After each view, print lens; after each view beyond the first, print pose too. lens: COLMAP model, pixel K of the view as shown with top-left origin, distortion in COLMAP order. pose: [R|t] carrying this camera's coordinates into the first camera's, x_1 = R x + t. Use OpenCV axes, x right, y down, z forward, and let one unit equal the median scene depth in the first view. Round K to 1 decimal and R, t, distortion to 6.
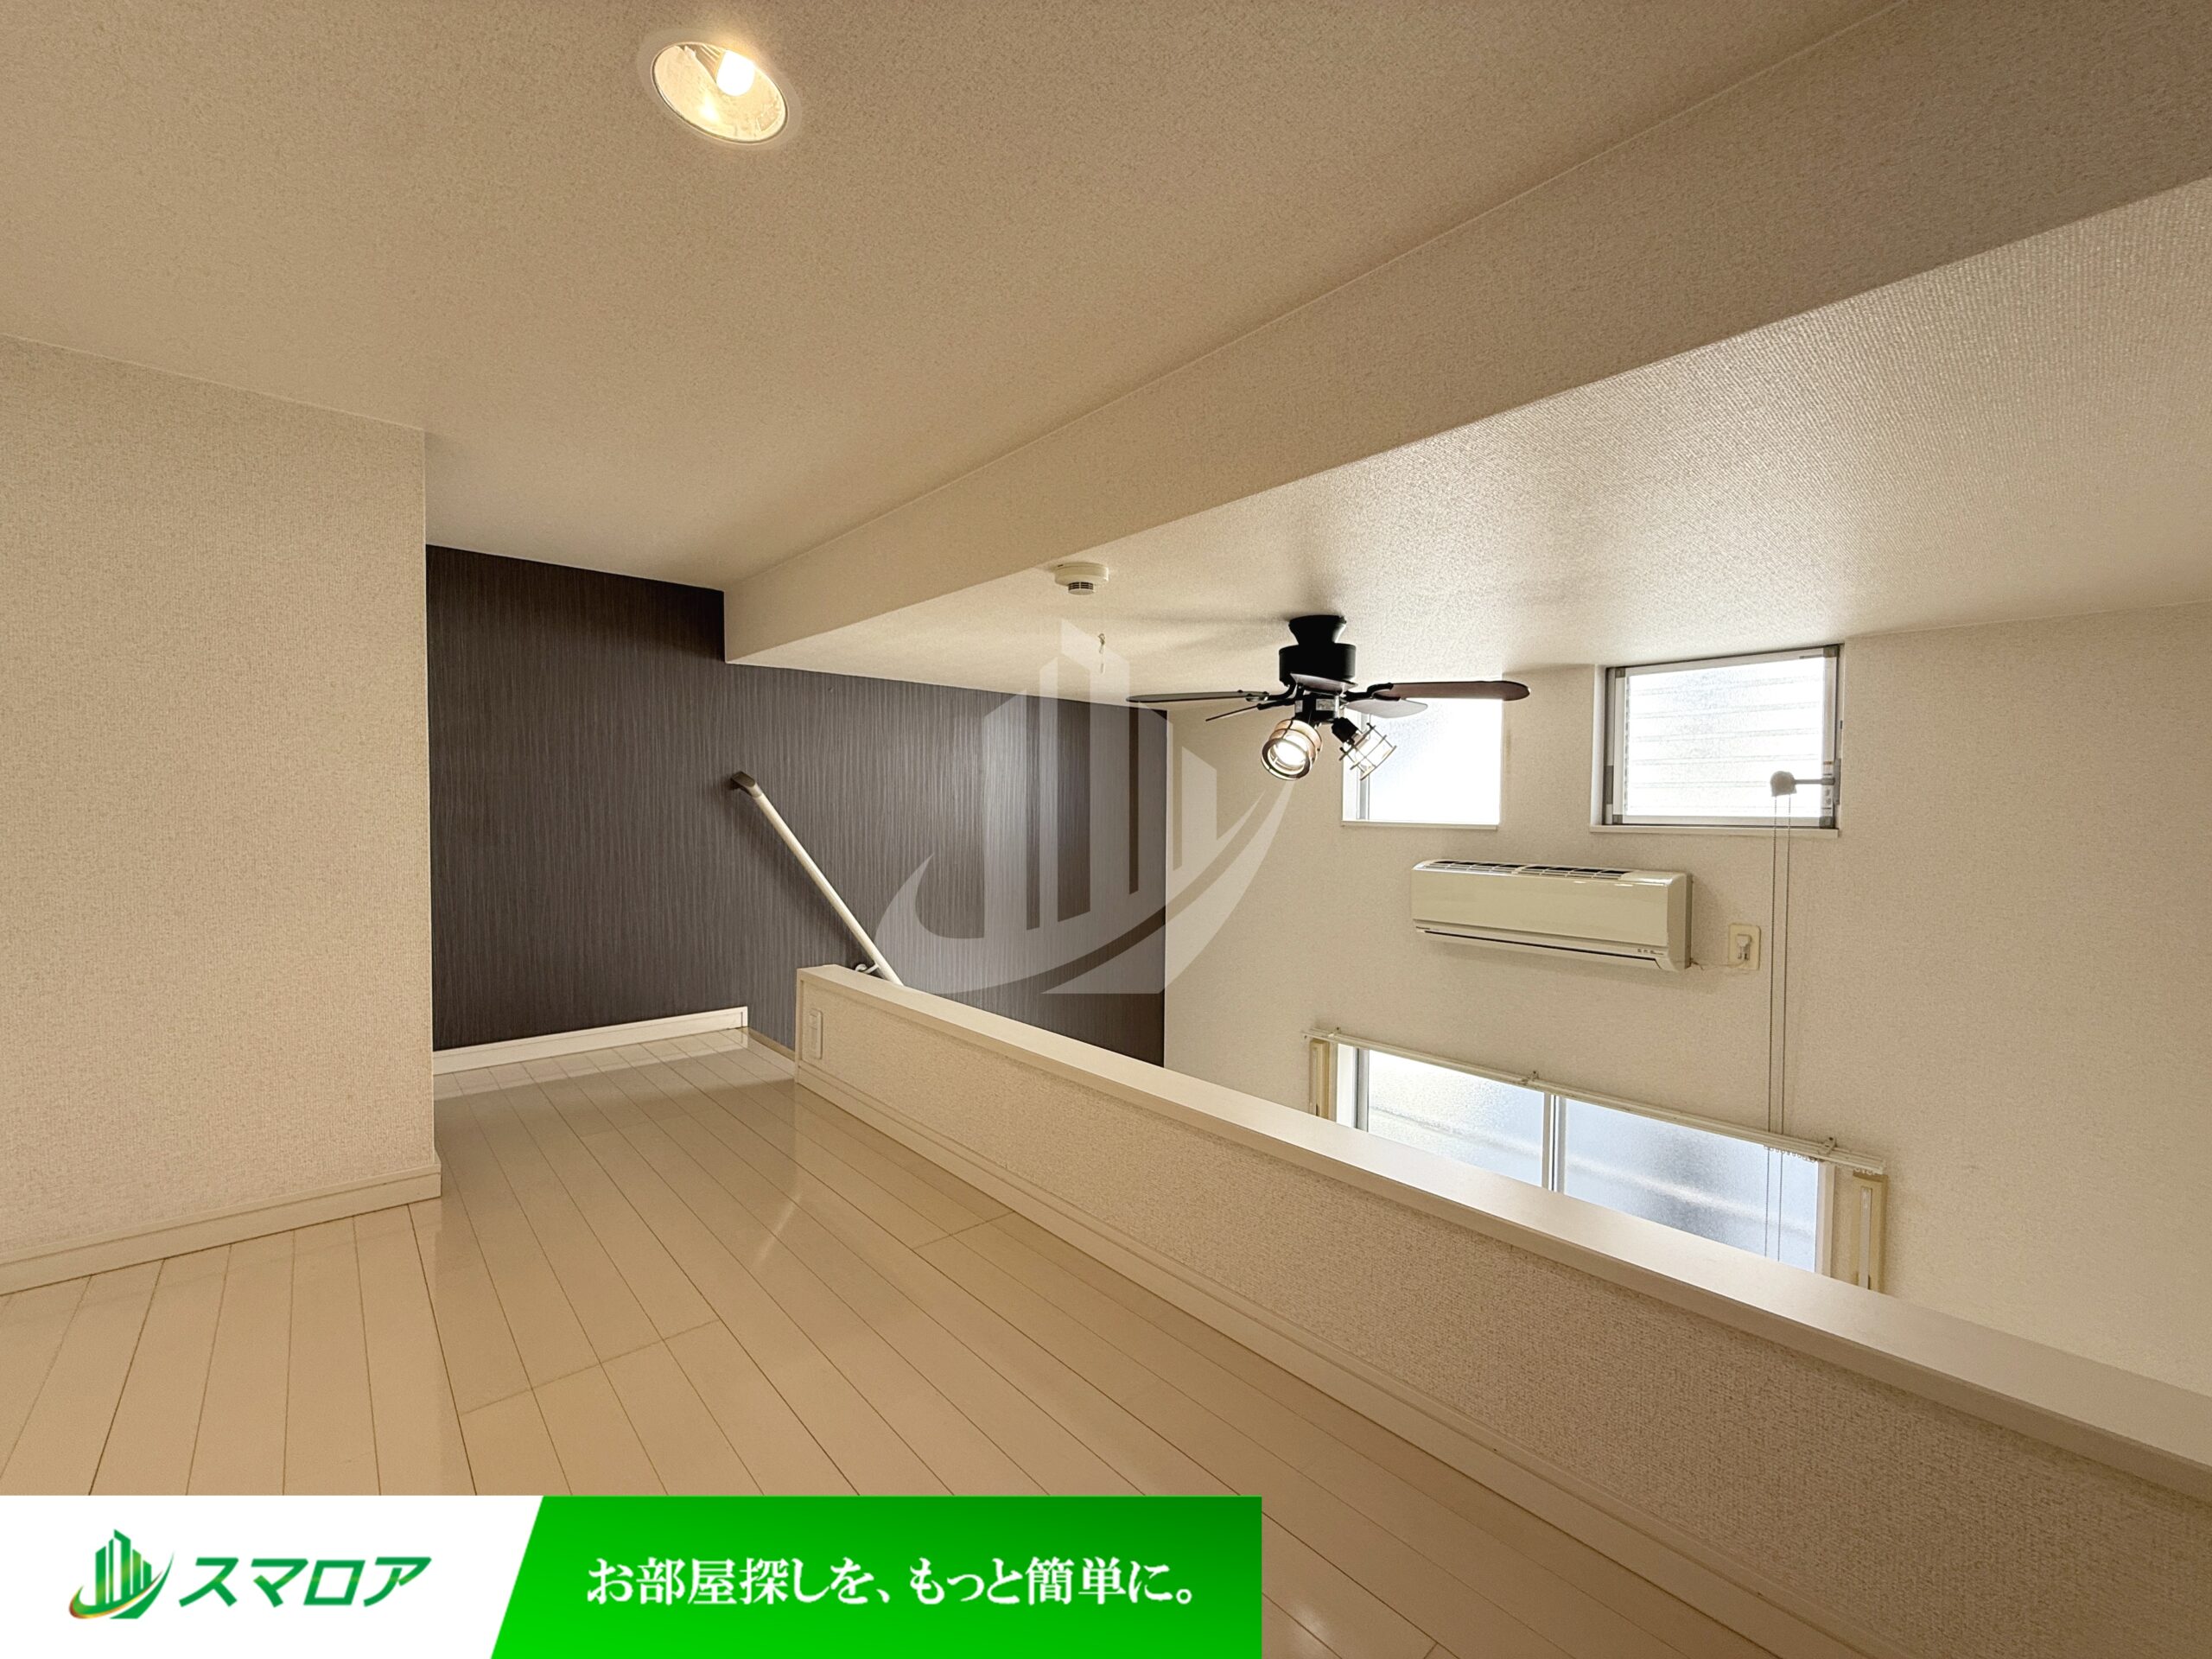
lens RADIAL K [[881.2, 0, 1099.7], [0, 881.2, 834.3], [0, 0, 1]] dist [0.000548, 0.000242]
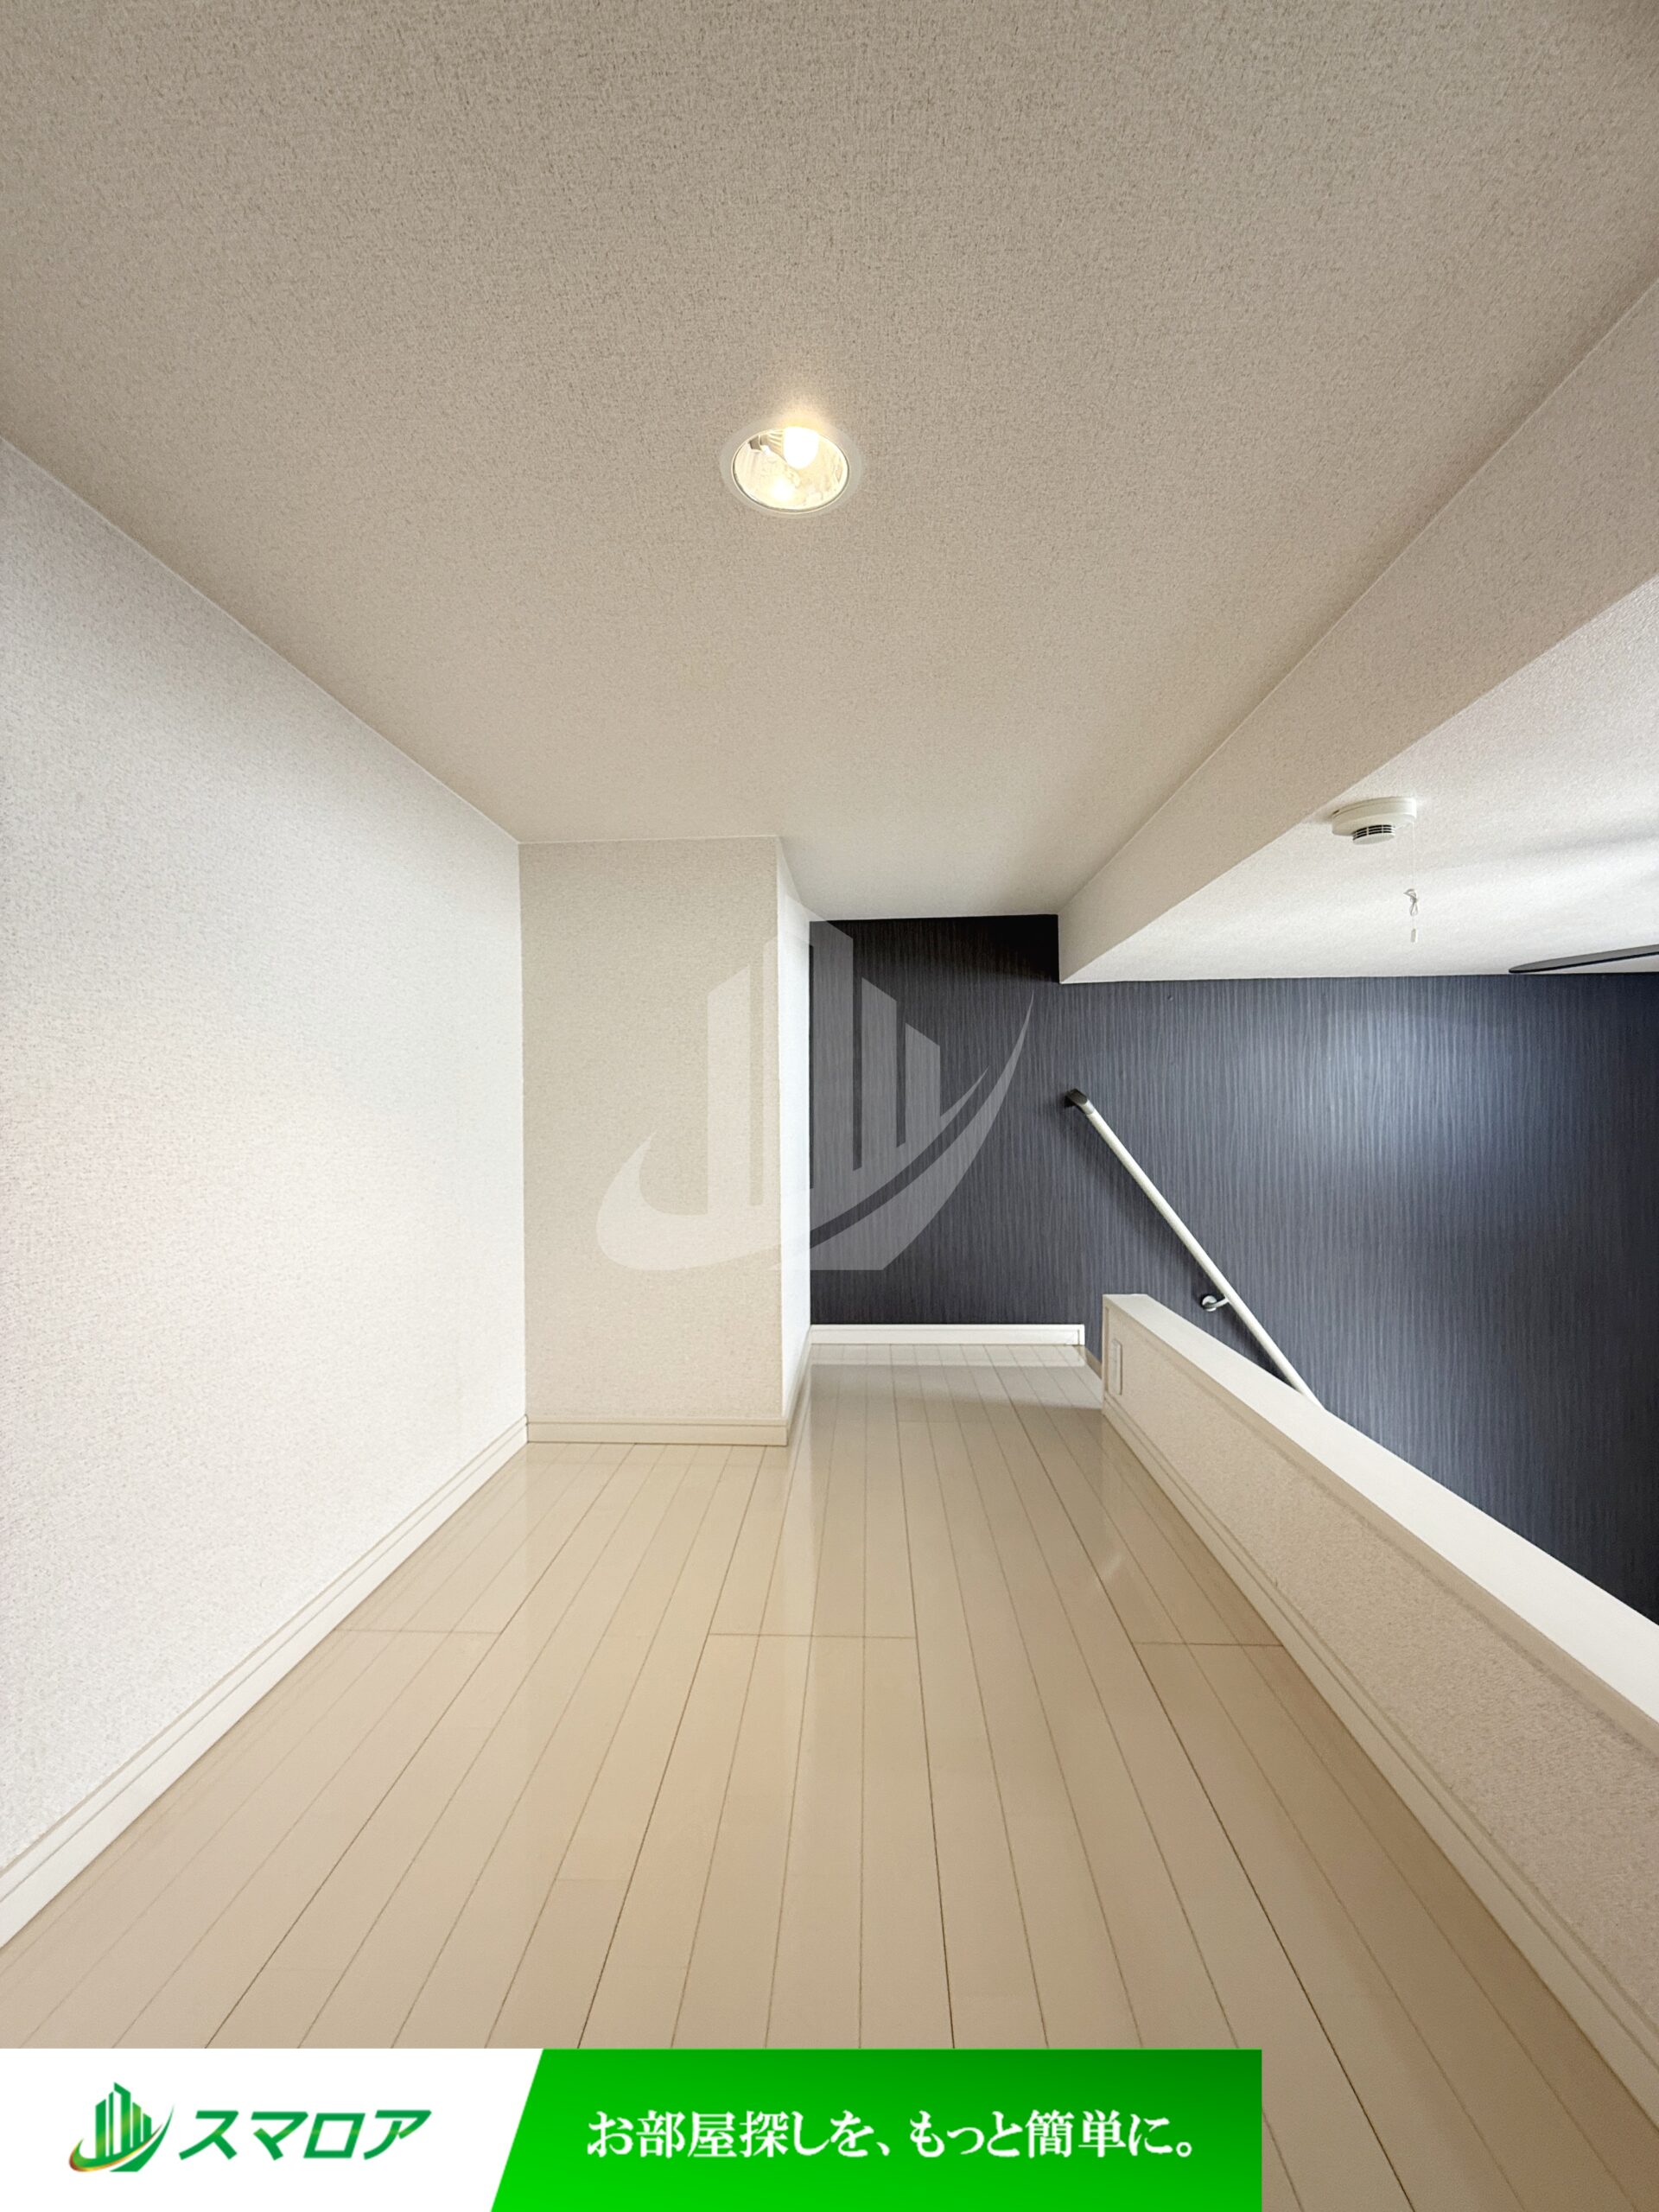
lens RADIAL K [[881.2, 0, 828.3], [0, 881.2, 1111.7], [0, 0, 1]] dist [0.000548, 0.000242]
pose [[0.714910, -0.020098, -0.698928, 0.101602], [-0.006942, 0.999334, -0.035837, -0.007518], [0.699182, 0.030472, 0.714294, 0.088676]]
